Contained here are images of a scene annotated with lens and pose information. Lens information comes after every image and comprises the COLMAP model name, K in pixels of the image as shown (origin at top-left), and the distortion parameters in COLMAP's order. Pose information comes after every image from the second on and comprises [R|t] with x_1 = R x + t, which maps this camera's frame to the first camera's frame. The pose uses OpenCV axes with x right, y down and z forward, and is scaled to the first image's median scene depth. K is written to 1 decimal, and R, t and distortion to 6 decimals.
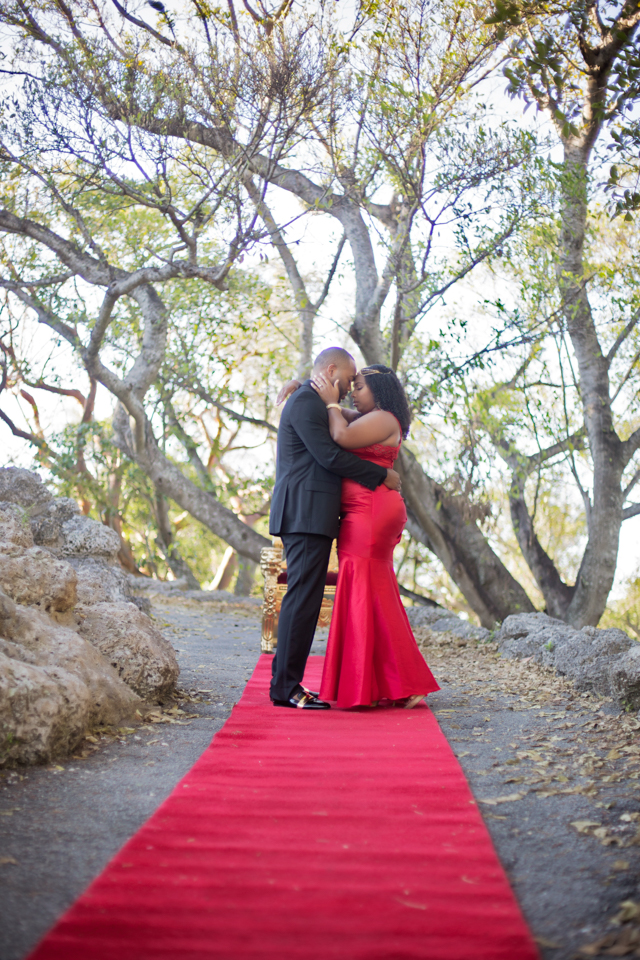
lens RADIAL K [[1248.7, 0, 320.0], [0, 1248.7, 480.0], [0, 0, 1]] dist [-0.055538, -0.032046]
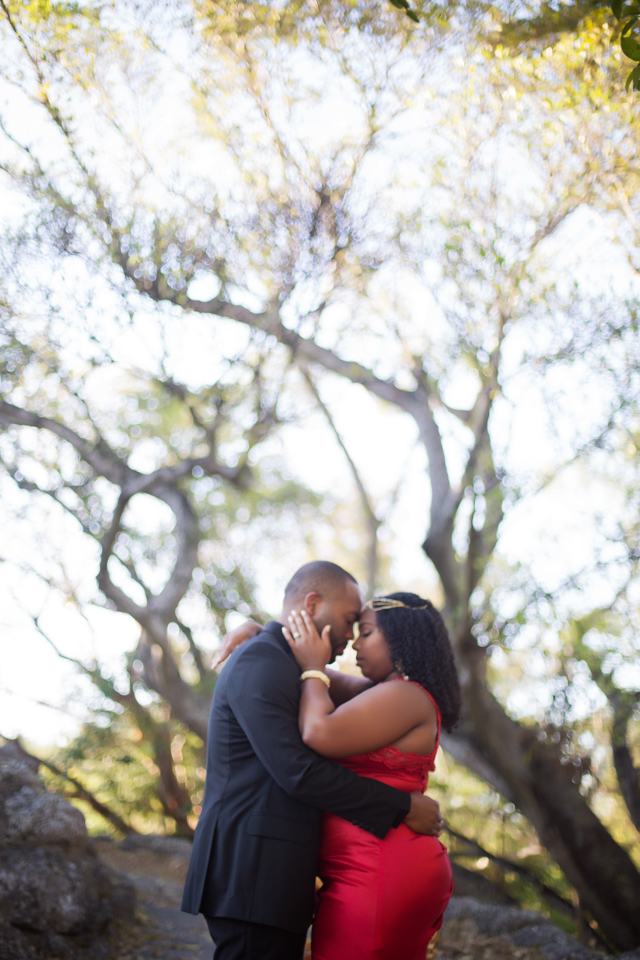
lens RADIAL K [[1248.7, 0, 320.0], [0, 1248.7, 480.0], [0, 0, 1]] dist [-0.055538, -0.032046]
pose [[0.997354, 0.005043, -0.072523, 0.021291], [-0.017595, 0.984677, -0.173499, -0.019202], [0.070537, 0.174316, 0.982160, 0.188904]]
